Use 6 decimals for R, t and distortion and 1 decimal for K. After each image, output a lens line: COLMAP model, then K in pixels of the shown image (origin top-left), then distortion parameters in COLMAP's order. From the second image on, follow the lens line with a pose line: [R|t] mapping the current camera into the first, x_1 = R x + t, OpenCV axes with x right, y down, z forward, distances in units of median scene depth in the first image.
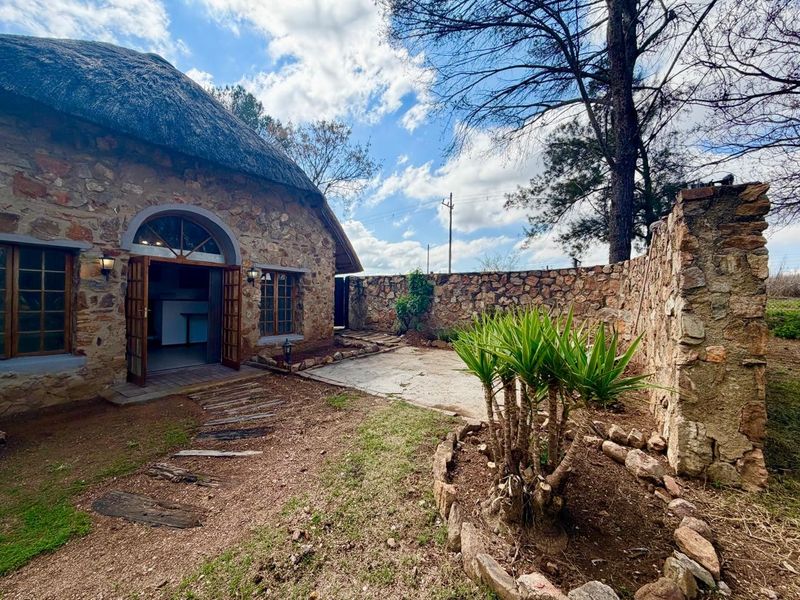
lens RADIAL K [[319.0, 0, 399.2], [0, 319.0, 300.4], [0, 0, 1]] dist [0.002615, -0.000436]
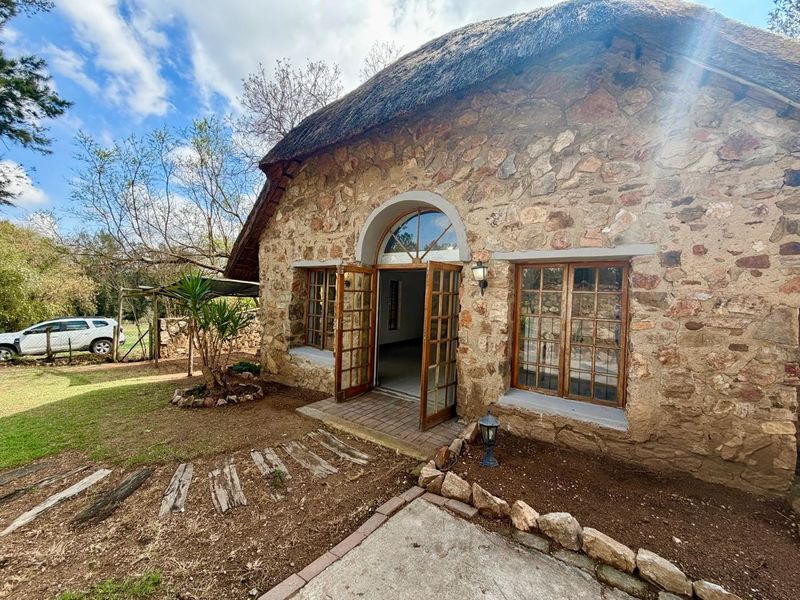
lens RADIAL K [[319.0, 0, 399.4], [0, 319.0, 300.8], [0, 0, 1]] dist [0.002615, -0.000436]
pose [[-0.032757, -0.000239, -0.999463, 0.122755], [-0.037036, 0.999313, 0.000974, -0.032690], [0.998777, 0.037048, -0.032743, 0.990169]]
